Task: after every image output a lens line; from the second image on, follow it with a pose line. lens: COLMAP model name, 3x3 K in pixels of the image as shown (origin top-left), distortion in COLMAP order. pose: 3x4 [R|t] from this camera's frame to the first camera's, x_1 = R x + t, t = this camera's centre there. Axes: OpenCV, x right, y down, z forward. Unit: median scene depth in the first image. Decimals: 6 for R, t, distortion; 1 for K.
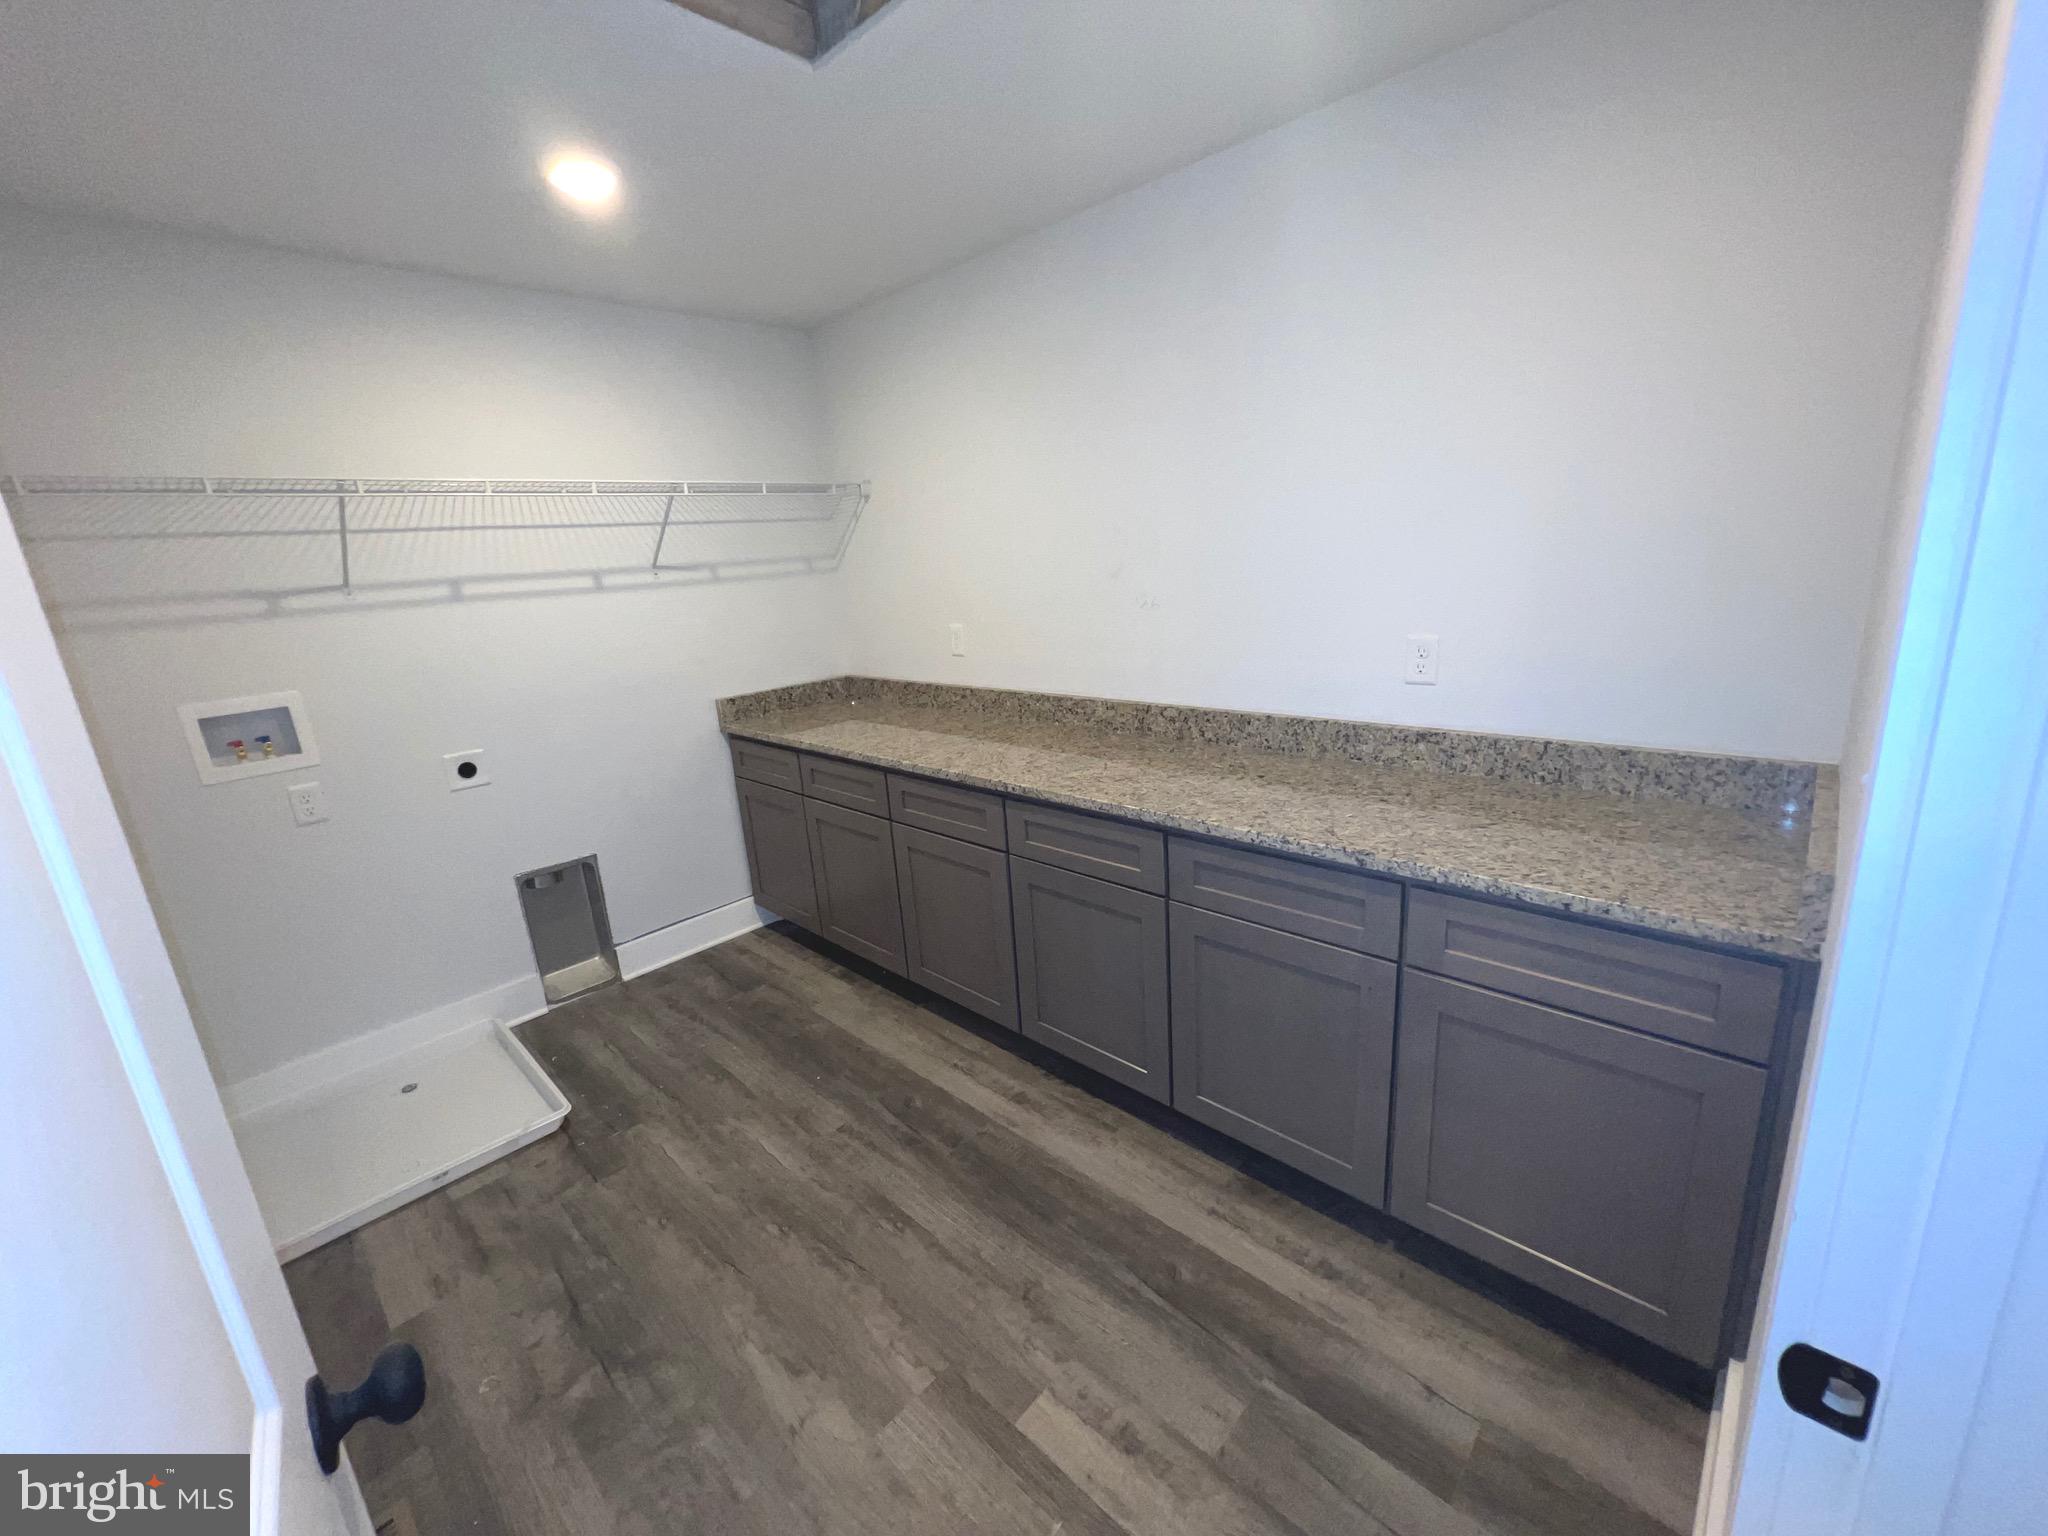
lens RADIAL K [[817.8, 0, 1020.0], [0, 817.8, 764.2], [0, 0, 1]] dist [-0.003917, 0.000167]
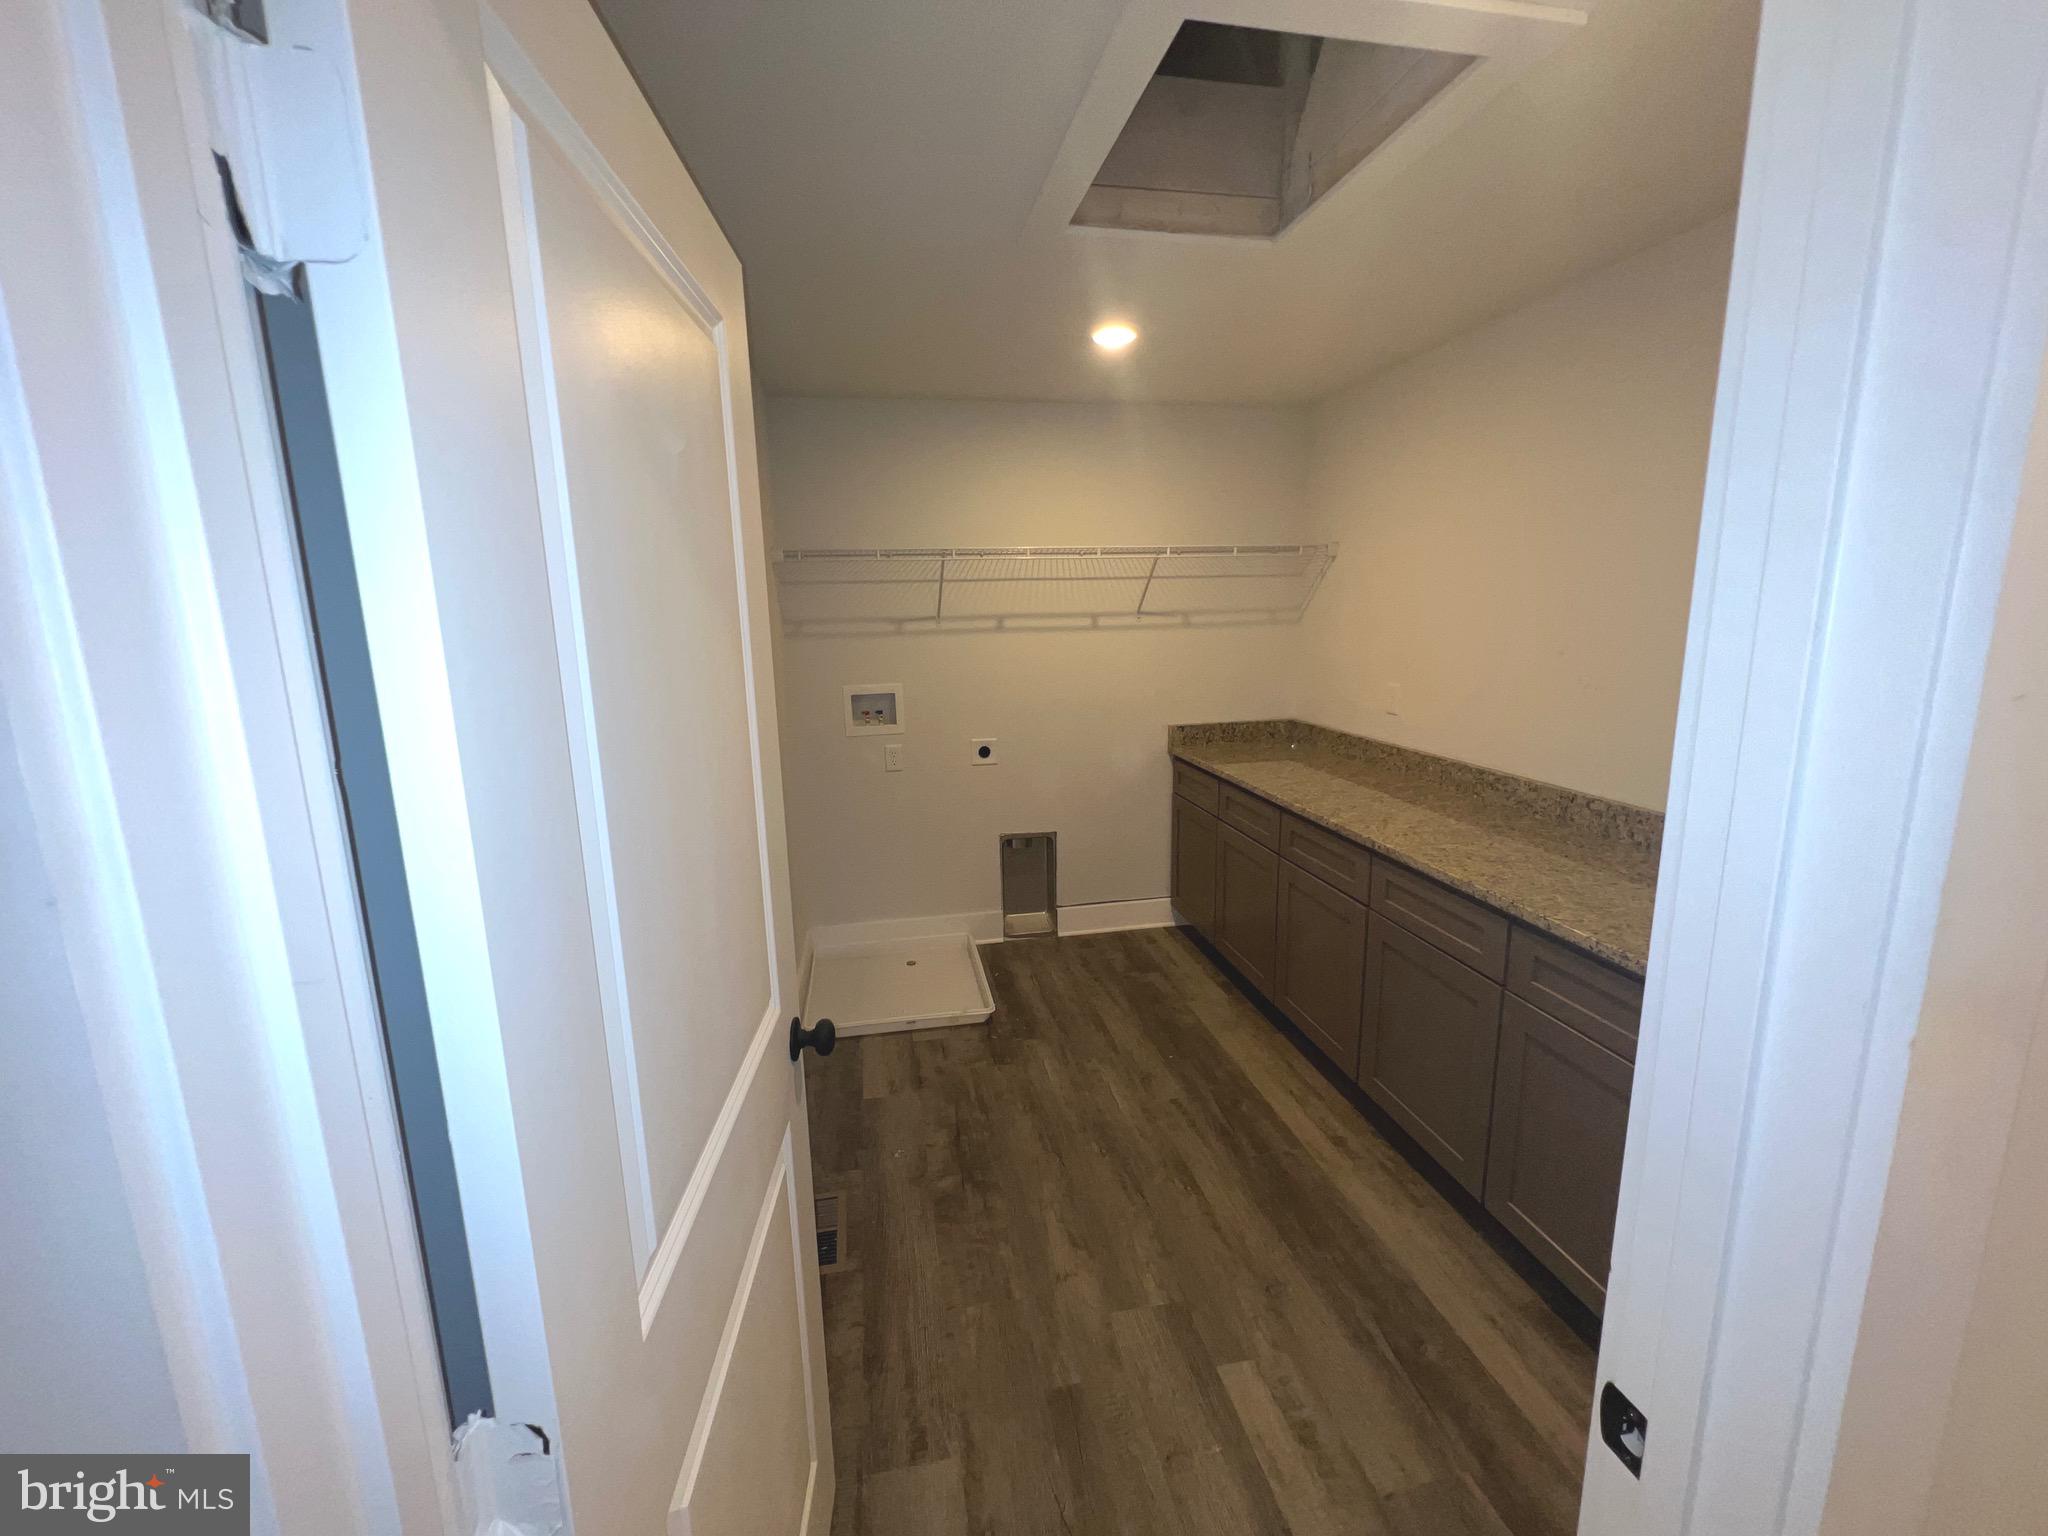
lens RADIAL K [[817.8, 0, 1020.0], [0, 817.8, 764.2], [0, 0, 1]] dist [-0.003917, 0.000167]
pose [[0.811795, 0.159118, -0.561846, 0.175436], [-0.179037, 0.983641, 0.019886, -0.012099], [0.555819, 0.084448, 0.827003, -0.125928]]
